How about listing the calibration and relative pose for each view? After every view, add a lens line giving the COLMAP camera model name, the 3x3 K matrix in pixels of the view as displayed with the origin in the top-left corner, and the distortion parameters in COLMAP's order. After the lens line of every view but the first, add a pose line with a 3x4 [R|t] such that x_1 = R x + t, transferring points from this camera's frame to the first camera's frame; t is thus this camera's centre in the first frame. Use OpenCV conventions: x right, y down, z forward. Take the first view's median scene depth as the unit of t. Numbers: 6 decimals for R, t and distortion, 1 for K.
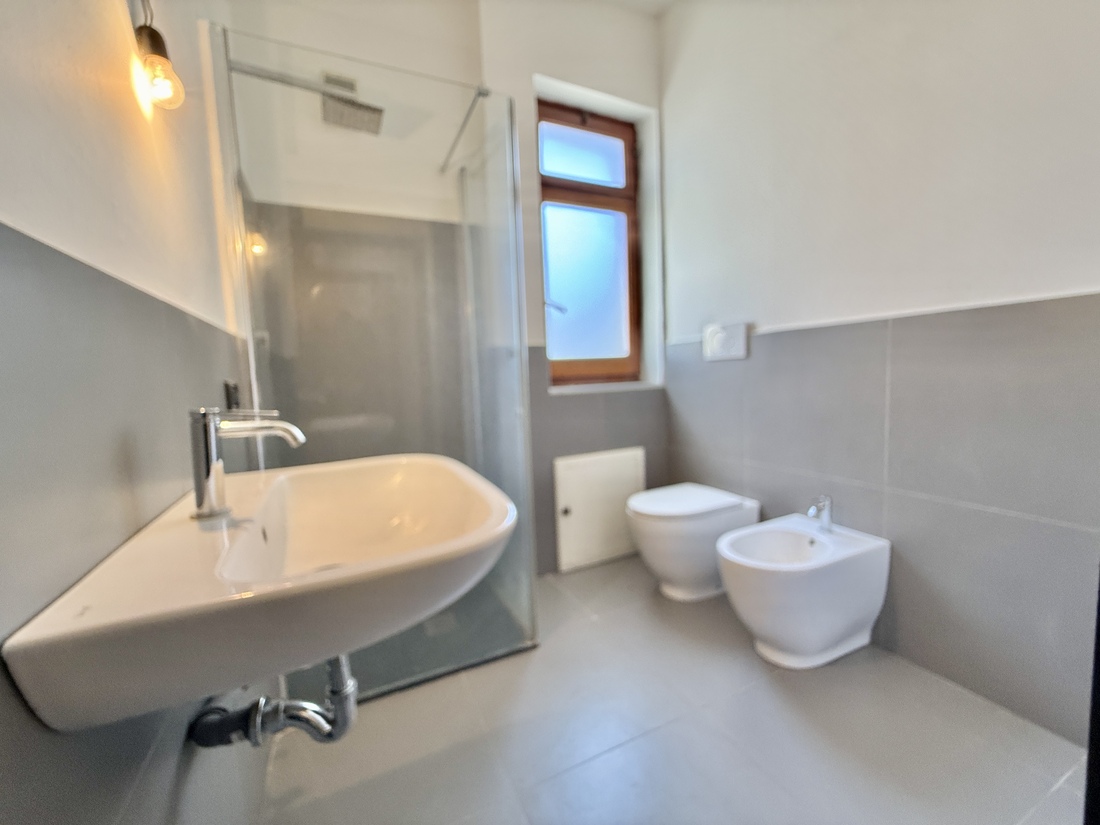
lens RADIAL K [[439.1, 0, 547.6], [0, 439.1, 412.4], [0, 0, 1]] dist [-0.000657, 0.000162]
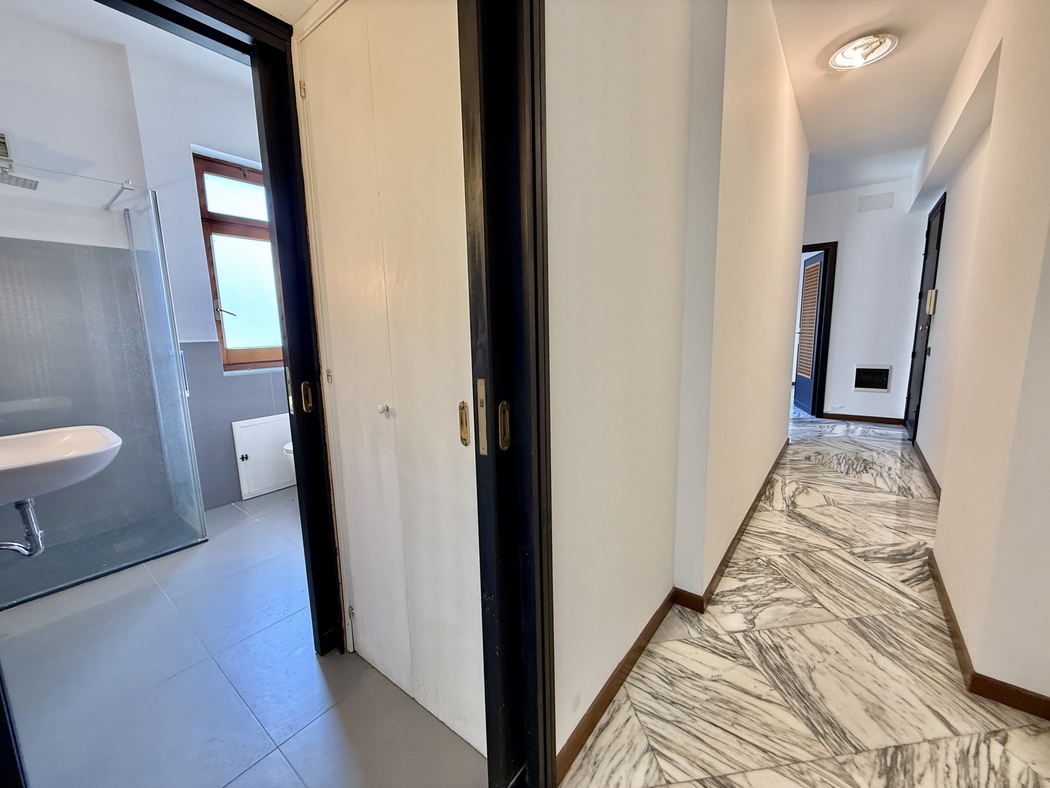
lens RADIAL K [[419.1, 0, 522.7], [0, 419.1, 393.9], [0, 0, 1]] dist [-0.000657, 0.000162]
pose [[0.896349, -0.042190, 0.441338, 0.291948], [0.016377, 0.997933, 0.062137, -0.055976], [-0.443047, -0.048468, 0.895187, -0.680594]]
